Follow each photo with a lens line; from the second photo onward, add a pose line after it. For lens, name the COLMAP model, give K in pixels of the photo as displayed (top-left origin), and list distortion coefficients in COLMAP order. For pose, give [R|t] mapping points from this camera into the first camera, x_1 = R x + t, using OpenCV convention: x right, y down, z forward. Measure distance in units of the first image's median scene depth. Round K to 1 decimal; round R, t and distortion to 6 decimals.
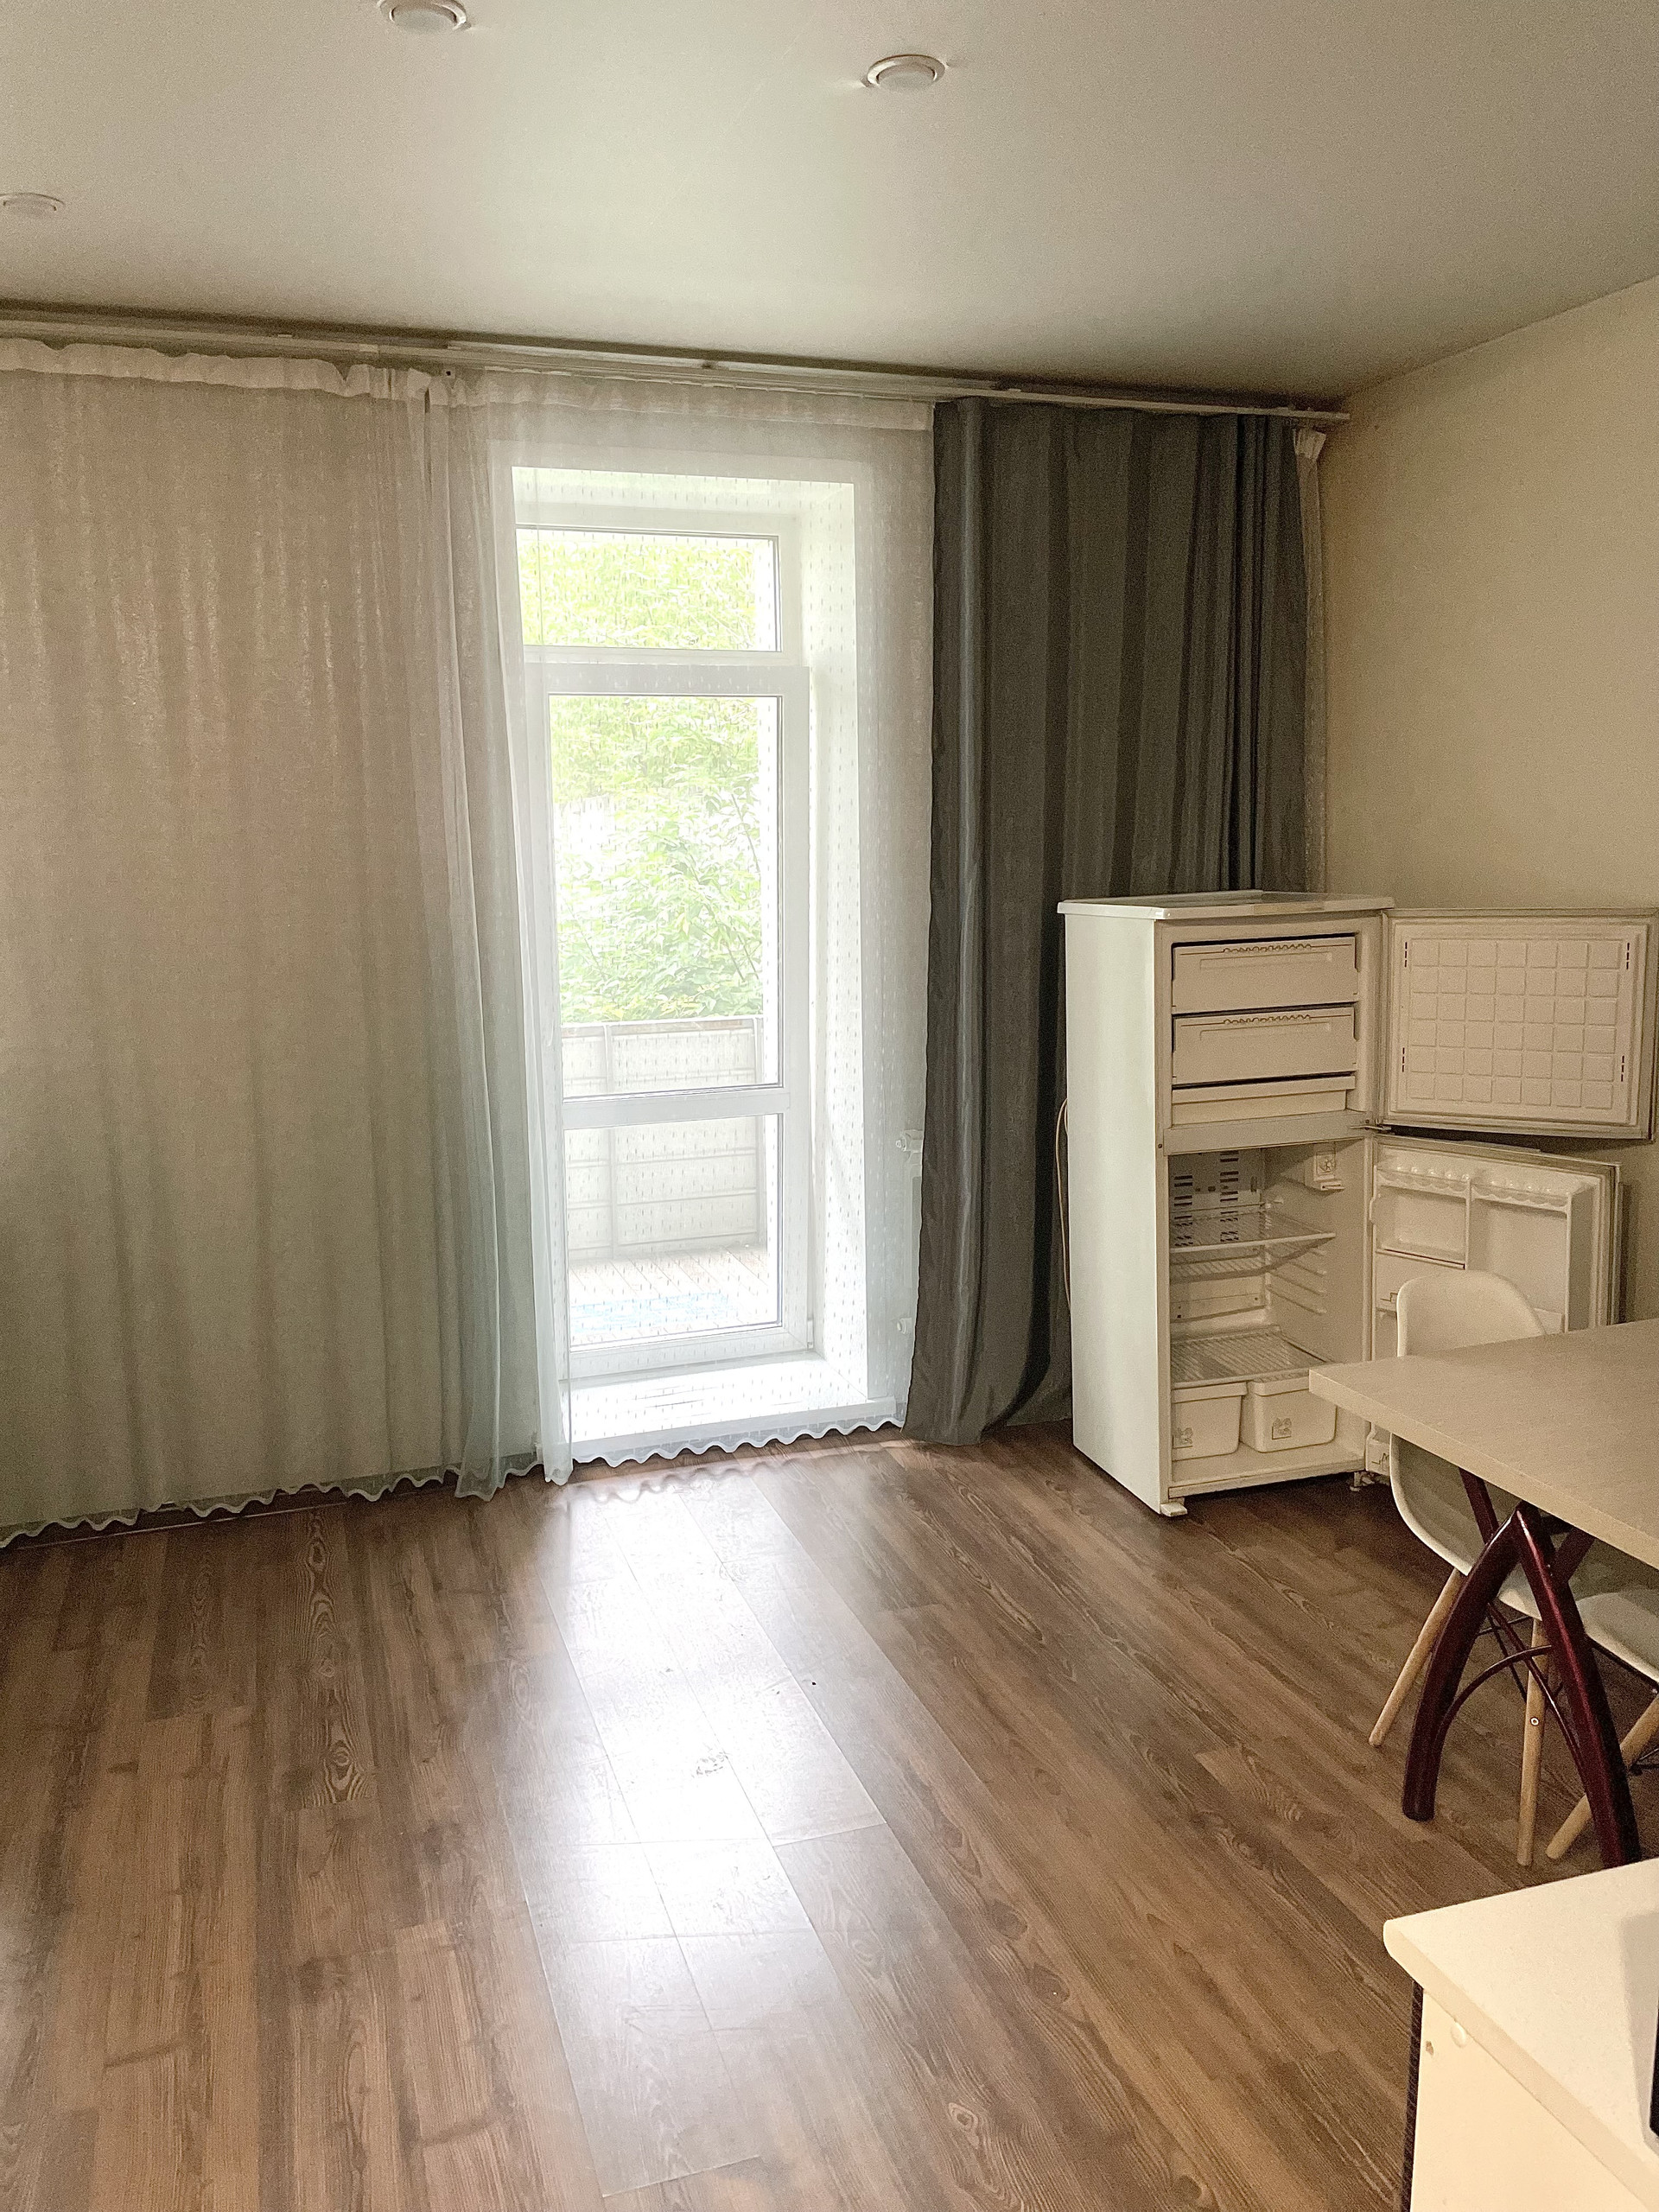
lens RADIAL K [[1679.4, 0, 829.5], [0, 1679.4, 1106.0], [0, 0, 1]] dist [0.105928, -0.130005]
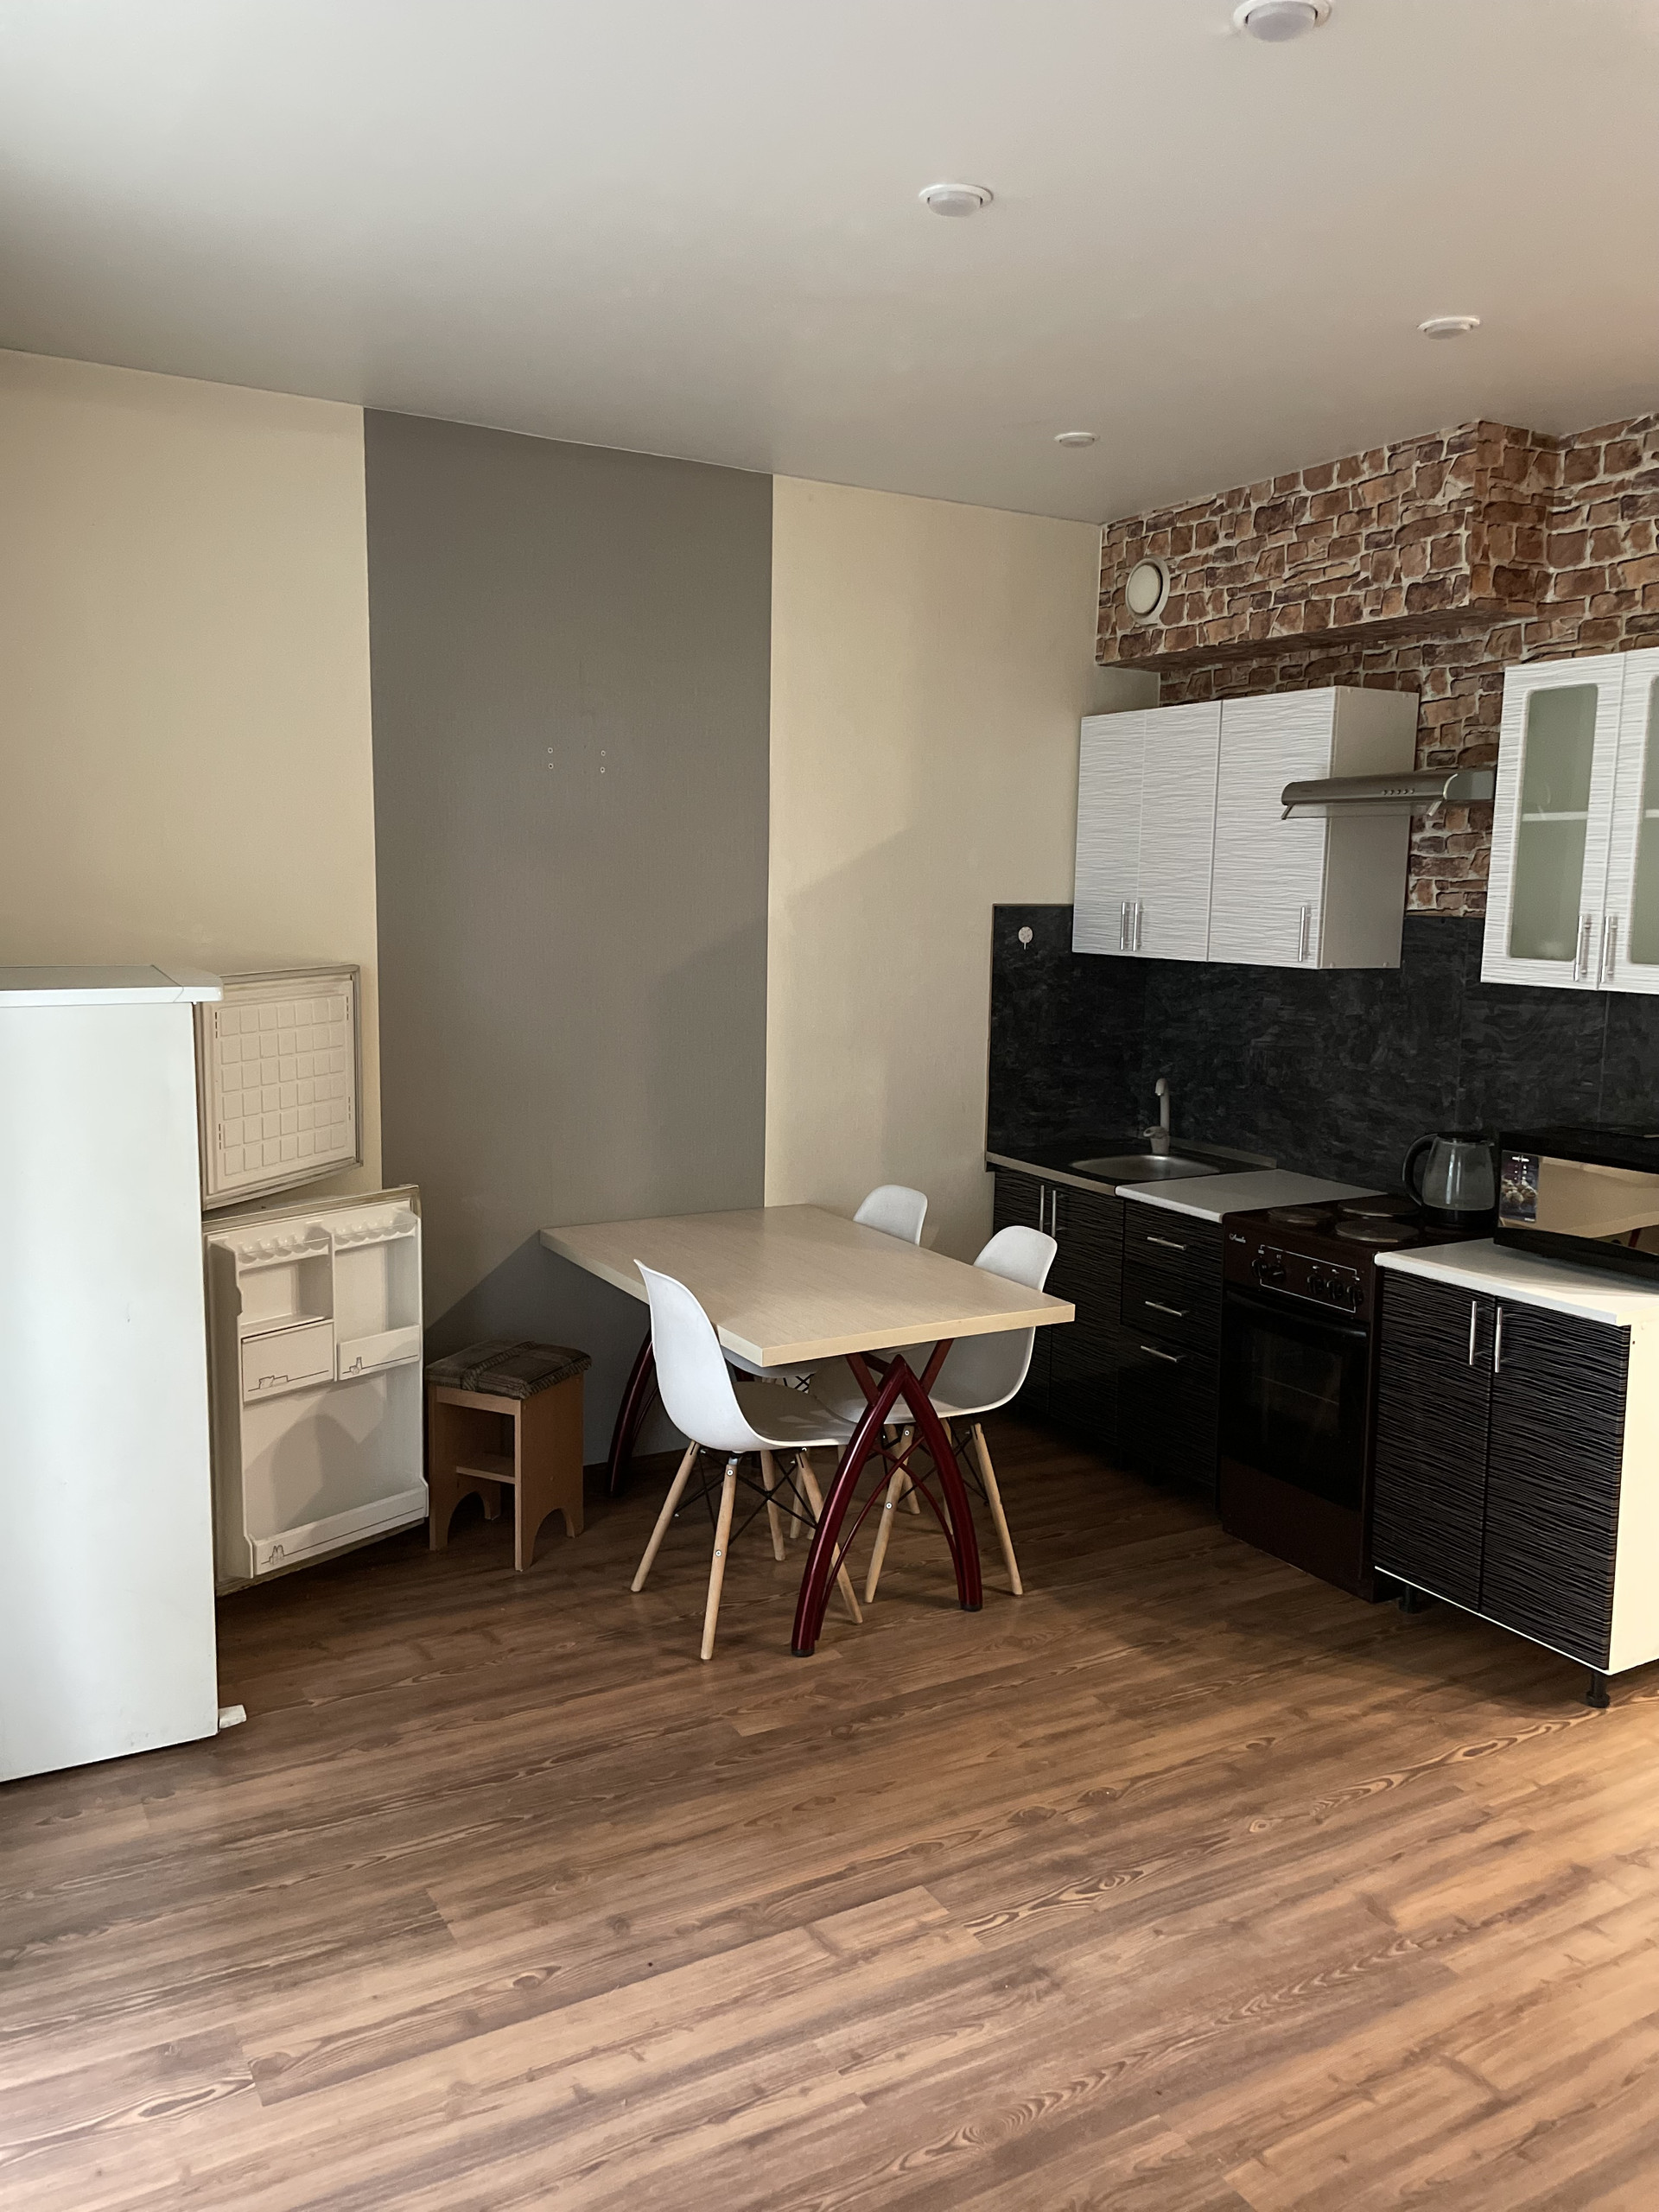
lens RADIAL K [[1679.4, 0, 829.5], [0, 1679.4, 1106.0], [0, 0, 1]] dist [0.105928, -0.130005]
pose [[-0.199140, -0.115526, 0.973138, -0.905472], [0.142929, 0.978984, 0.145469, -0.187581], [-0.969492, 0.168059, -0.178443, 1.185507]]
